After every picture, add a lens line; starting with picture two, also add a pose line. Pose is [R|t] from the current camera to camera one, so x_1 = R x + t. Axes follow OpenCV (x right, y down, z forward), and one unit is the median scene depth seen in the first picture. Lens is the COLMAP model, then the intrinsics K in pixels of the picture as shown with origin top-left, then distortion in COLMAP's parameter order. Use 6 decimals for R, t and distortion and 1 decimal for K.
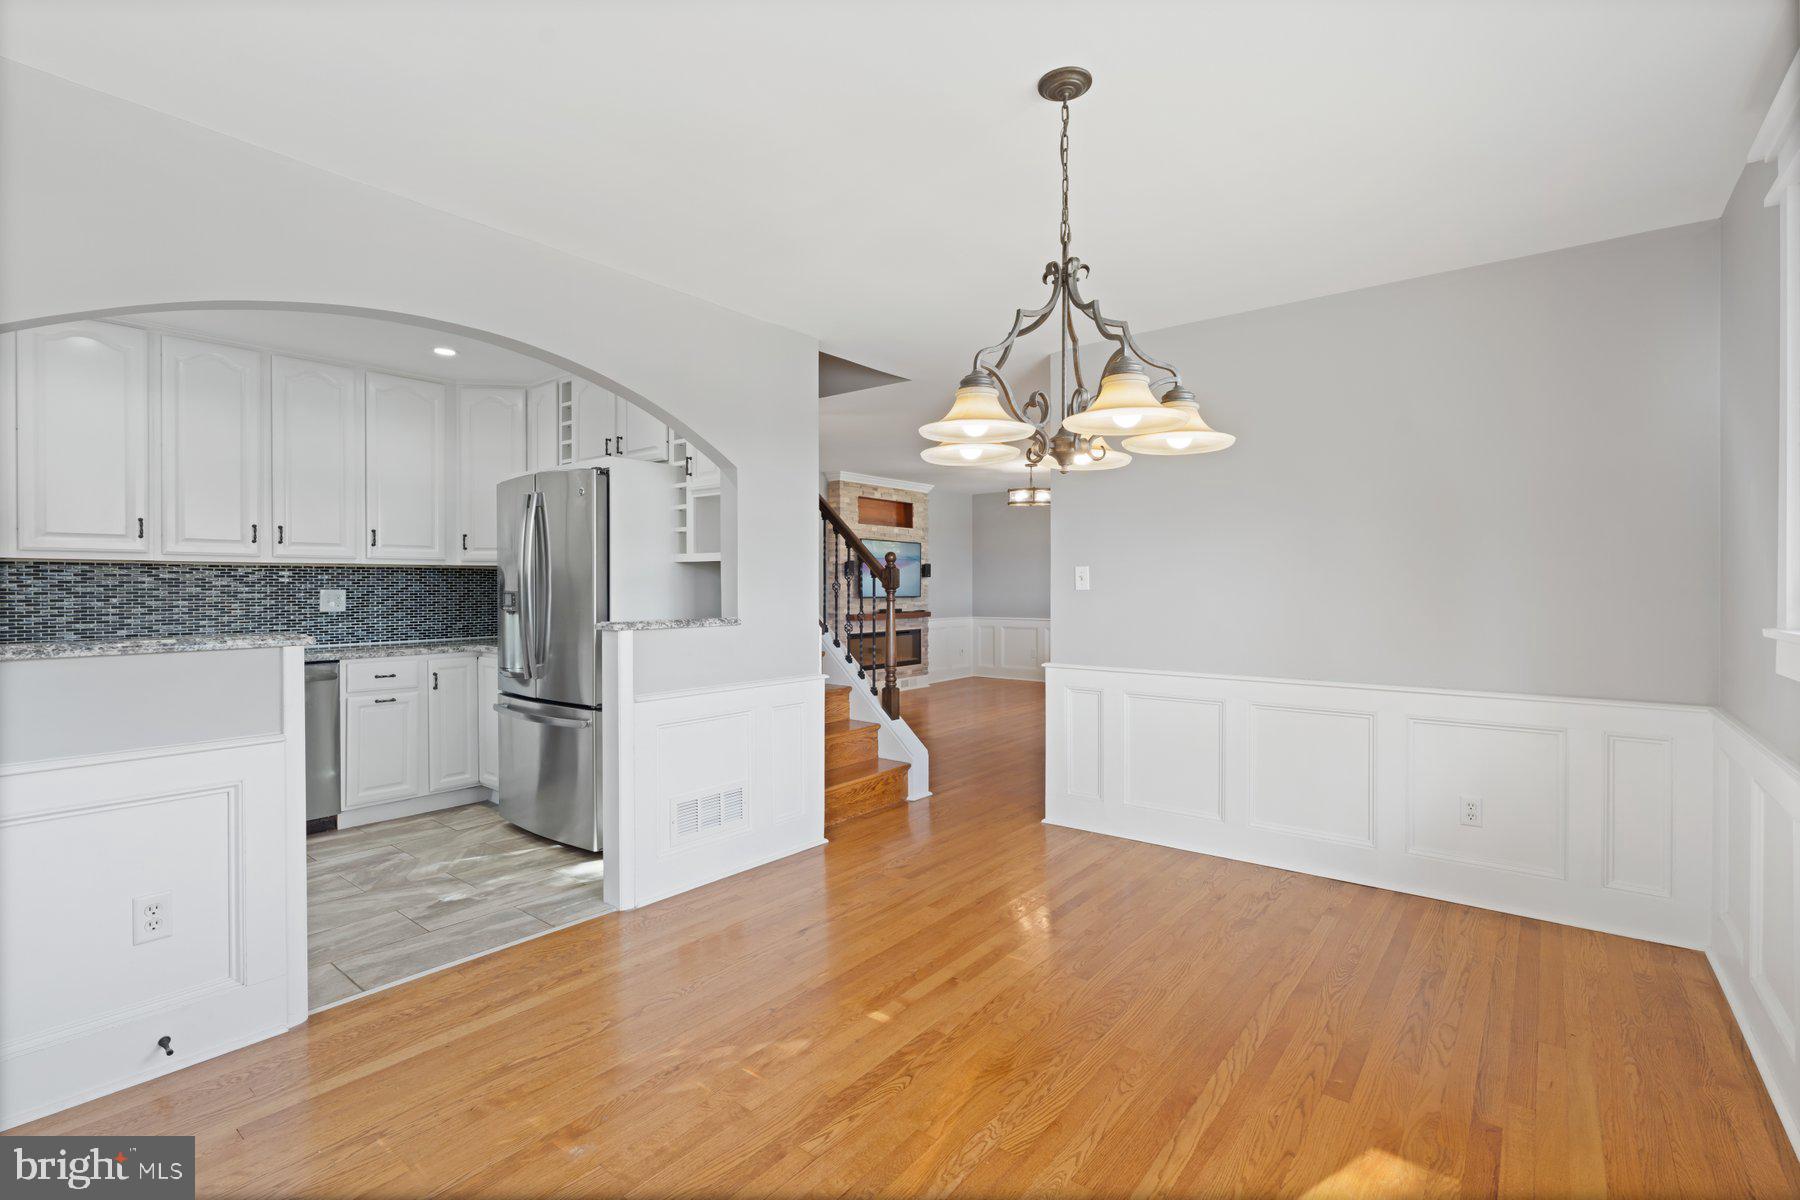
lens RADIAL K [[822.7, 0, 902.6], [0, 822.7, 590.0], [0, 0, 1]] dist [-0.004832, 0.000261]
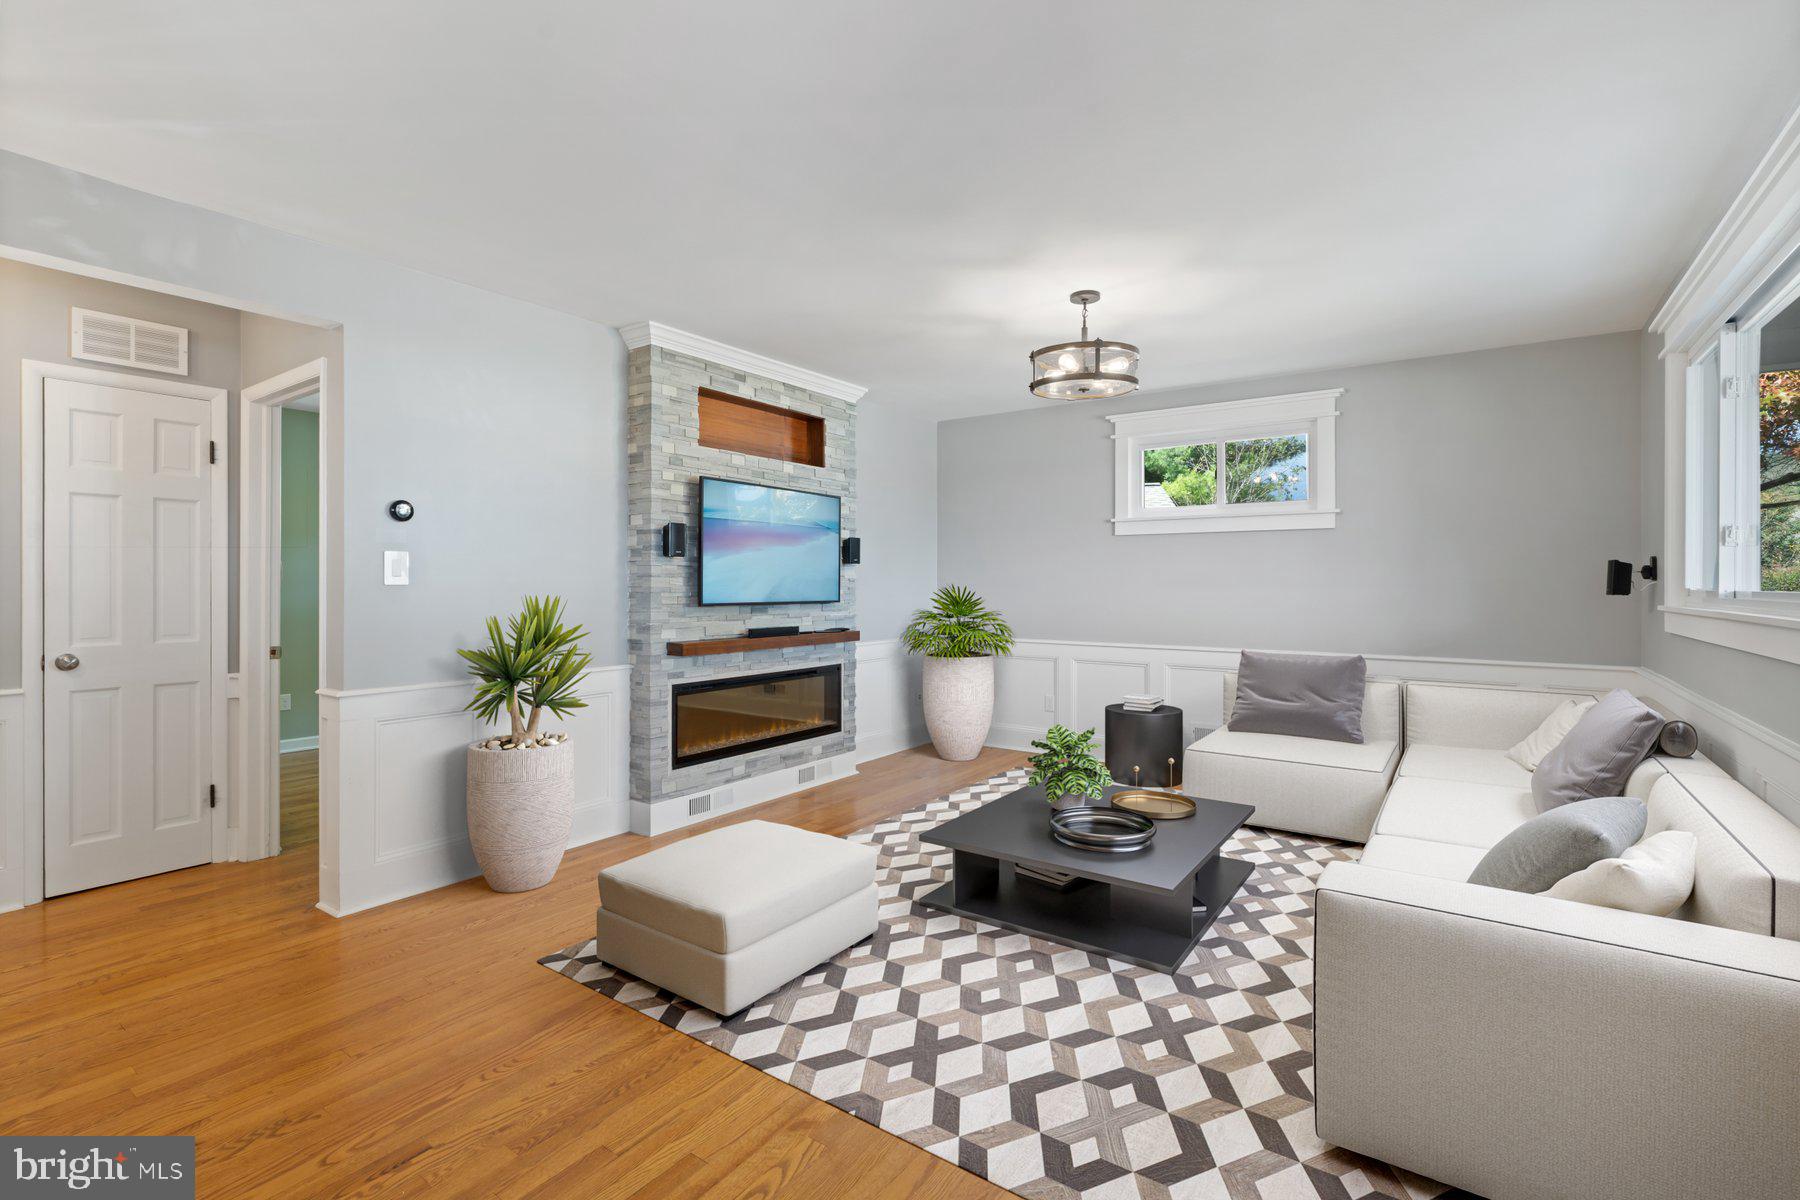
lens RADIAL K [[822.7, 0, 902.7], [0, 822.7, 588.2], [0, 0, 1]] dist [-0.004832, 0.000261]
pose [[0.998645, 0.002172, 0.052003, 0.051596], [-0.002180, 0.999998, 0.000095, -0.000602], [-0.052003, -0.000208, 0.998647, 0.730408]]
